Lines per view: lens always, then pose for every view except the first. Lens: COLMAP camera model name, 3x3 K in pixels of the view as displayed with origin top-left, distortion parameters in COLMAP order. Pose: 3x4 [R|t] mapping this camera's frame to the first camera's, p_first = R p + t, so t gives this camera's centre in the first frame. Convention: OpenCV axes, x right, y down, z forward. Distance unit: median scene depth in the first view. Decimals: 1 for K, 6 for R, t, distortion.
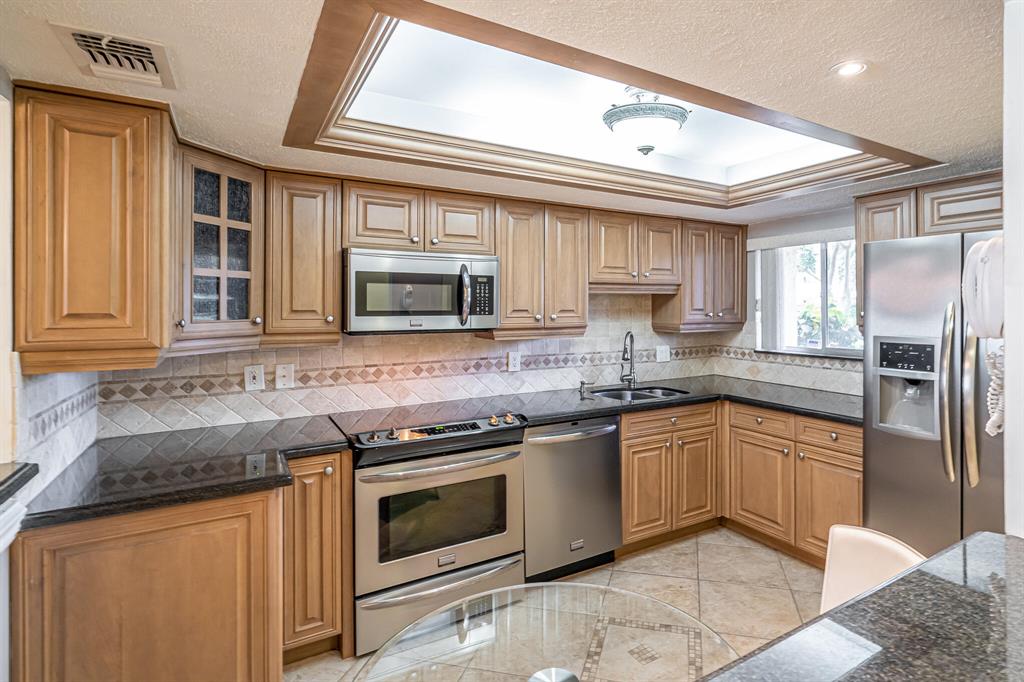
lens RADIAL K [[521.4, 0, 560.2], [0, 521.4, 306.3], [0, 0, 1]] dist [-0.004282, 0.002456]
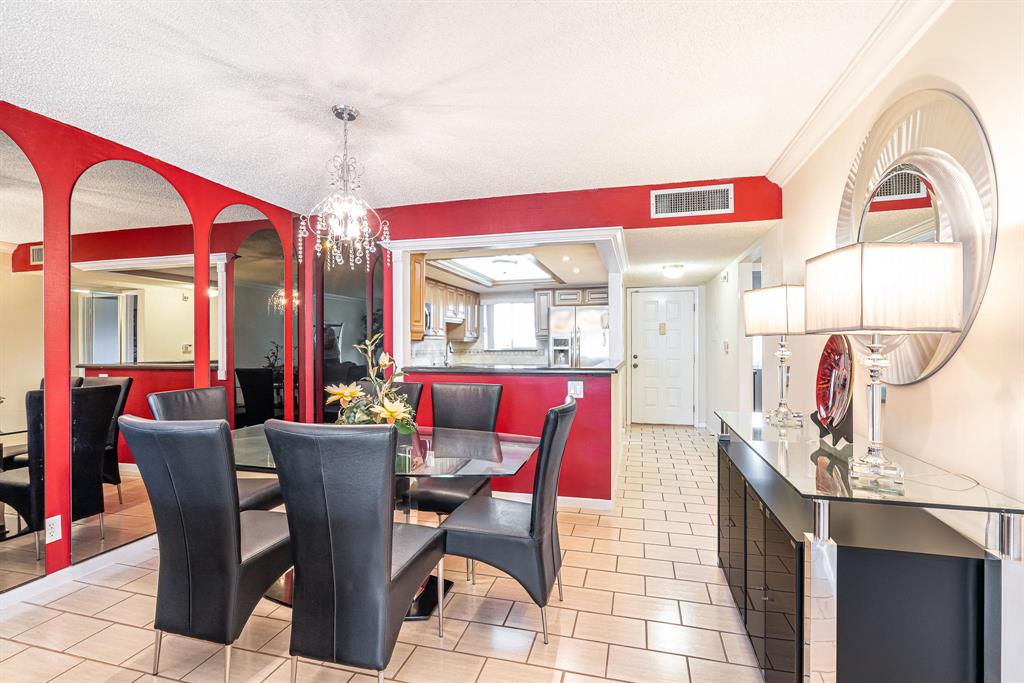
lens RADIAL K [[478.2, 0, 509.8], [0, 478.2, 337.2], [0, 0, 1]] dist [-0.004476, 0.000941]
pose [[0.732877, 0.005989, 0.680334, -1.329570], [0.004463, 0.999897, -0.013609, 0.082898], [-0.680346, 0.013010, 0.732776, -0.804058]]
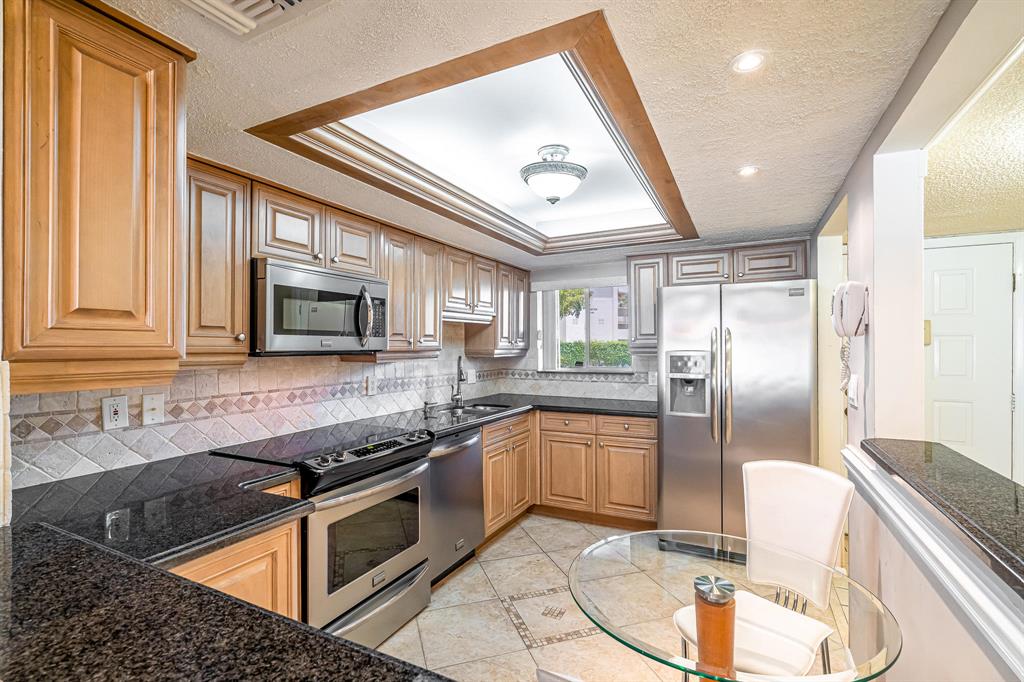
lens RADIAL K [[478.2, 0, 502.7], [0, 478.2, 343.0], [0, 0, 1]] dist [-0.004476, 0.000941]
pose [[0.858041, 0.000903, 0.513580, -0.415728], [0.003634, 0.999963, -0.007829, 0.036559], [-0.513568, 0.008584, 0.858006, 0.076350]]
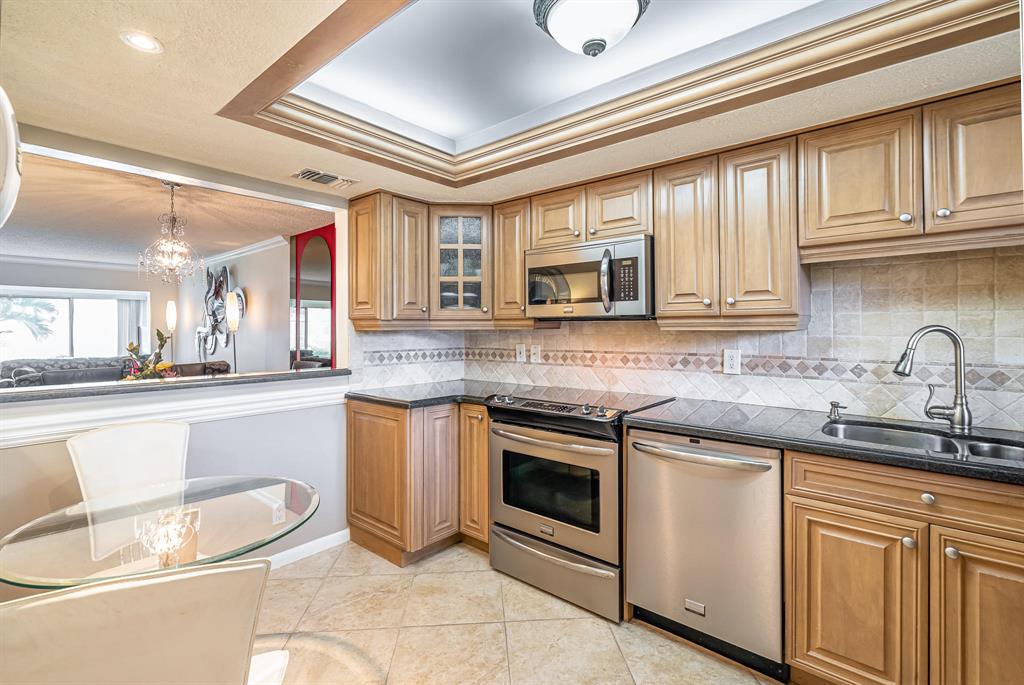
lens RADIAL K [[478.2, 0, 539.3], [0, 478.2, 325.9], [0, 0, 1]] dist [-0.004476, 0.000941]
pose [[0.308602, -0.009477, -0.951144, 0.610588], [-0.000634, 0.999948, -0.010169, 0.069969], [0.951191, 0.003741, 0.308580, 0.587592]]
